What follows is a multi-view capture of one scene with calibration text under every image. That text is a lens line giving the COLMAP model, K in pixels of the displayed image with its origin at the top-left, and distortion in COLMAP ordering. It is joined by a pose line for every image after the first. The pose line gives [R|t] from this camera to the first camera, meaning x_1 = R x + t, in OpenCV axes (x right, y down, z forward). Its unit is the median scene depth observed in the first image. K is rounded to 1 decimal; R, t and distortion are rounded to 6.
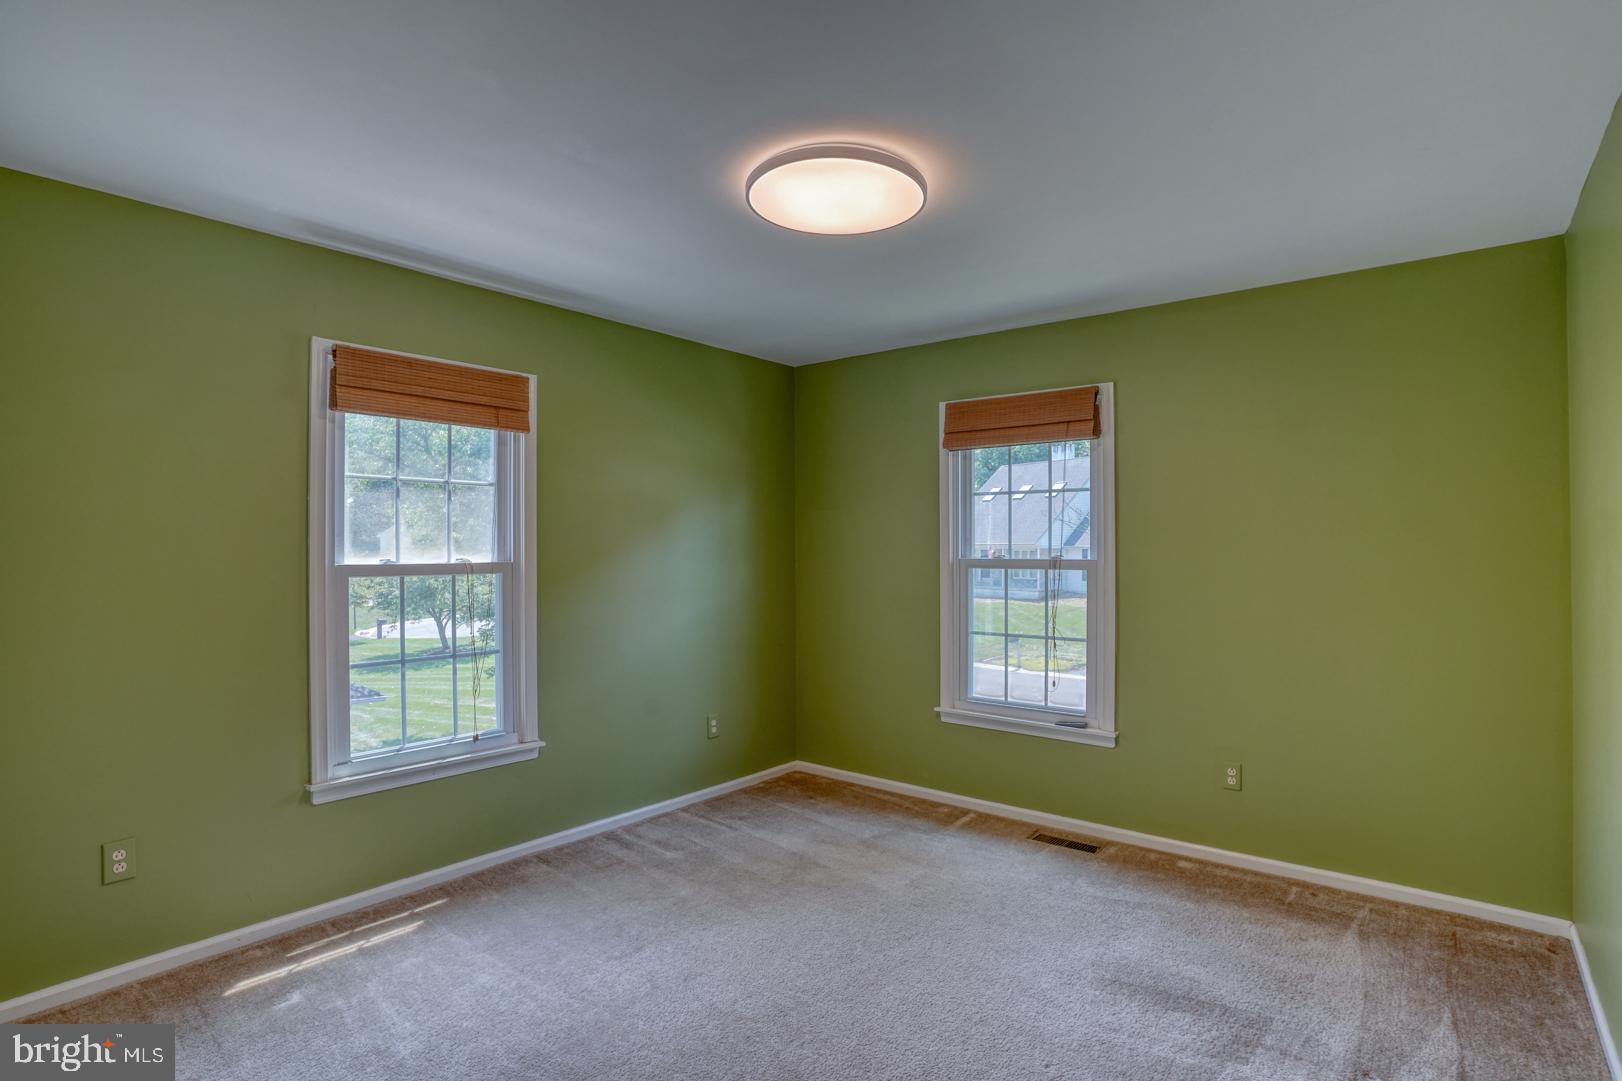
lens RADIAL K [[819.2, 0, 818.2], [0, 819.2, 539.1], [0, 0, 1]] dist [-0.060156, 0.022338]
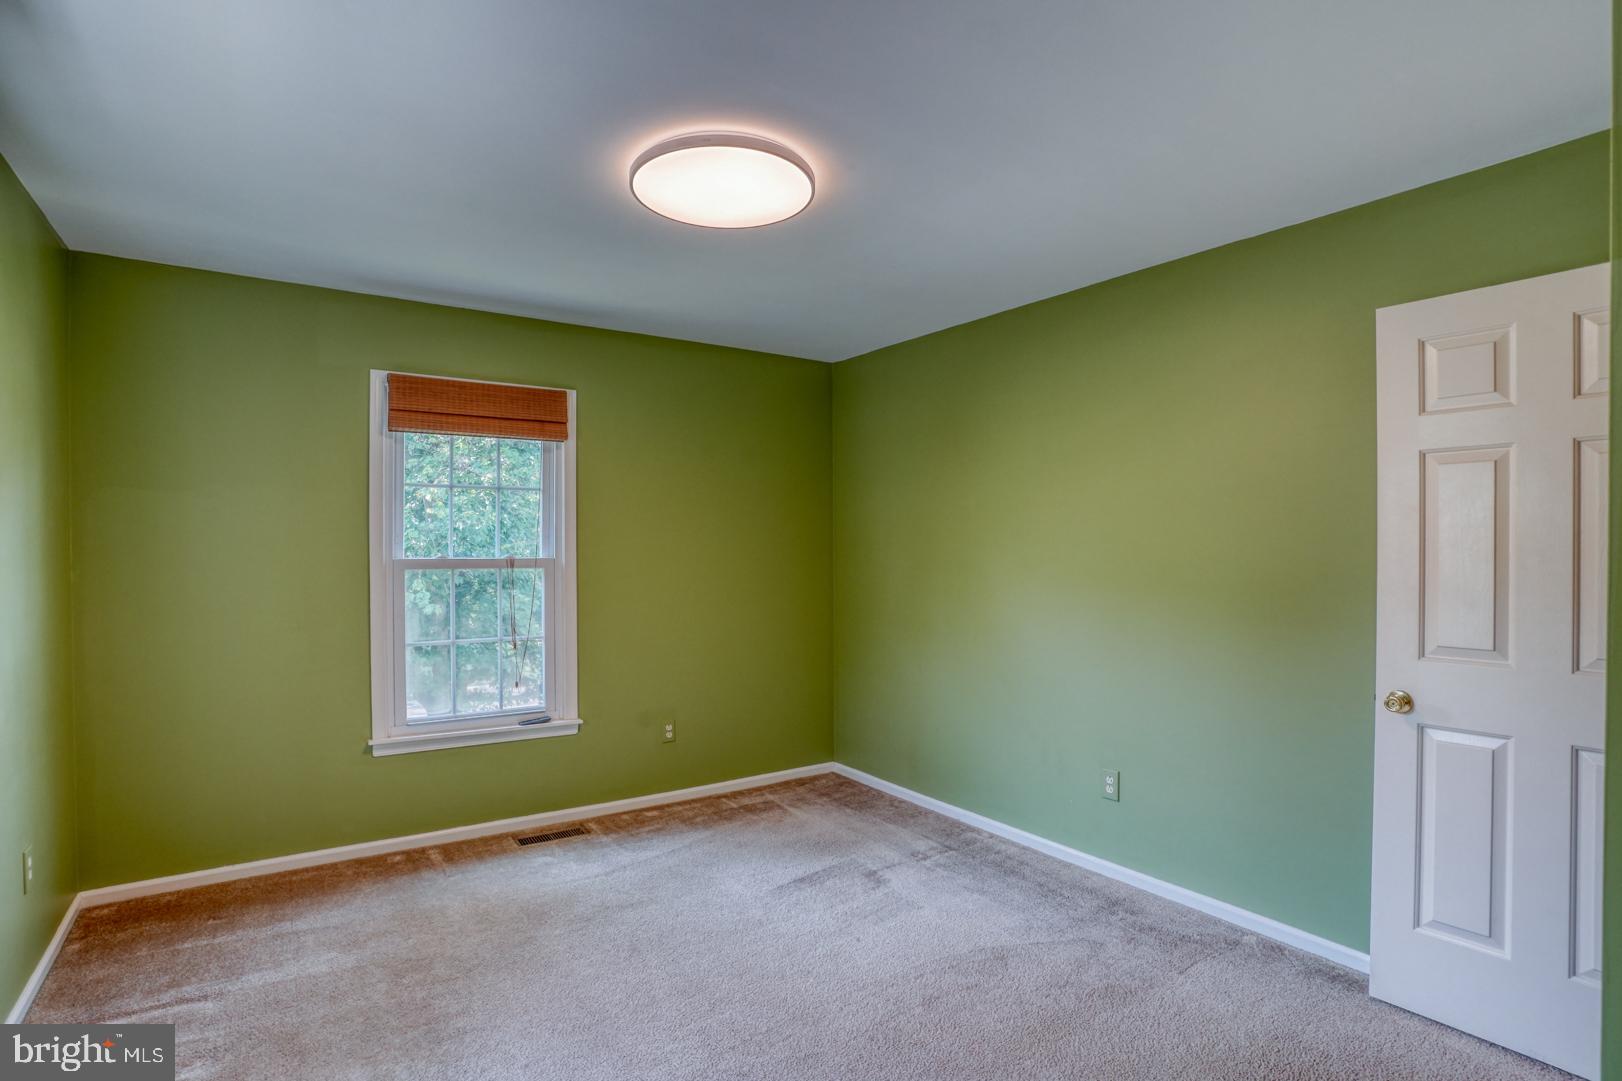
lens RADIAL K [[802.2, 0, 811.0], [0, 802.2, 540.5], [0, 0, 1]] dist [-0.103038, 0.045040]
pose [[0.284493, 0.011760, 0.958606, -0.538266], [-0.003056, 0.999931, -0.011360, 0.014081], [-0.958673, 0.000303, 0.284509, 0.400378]]
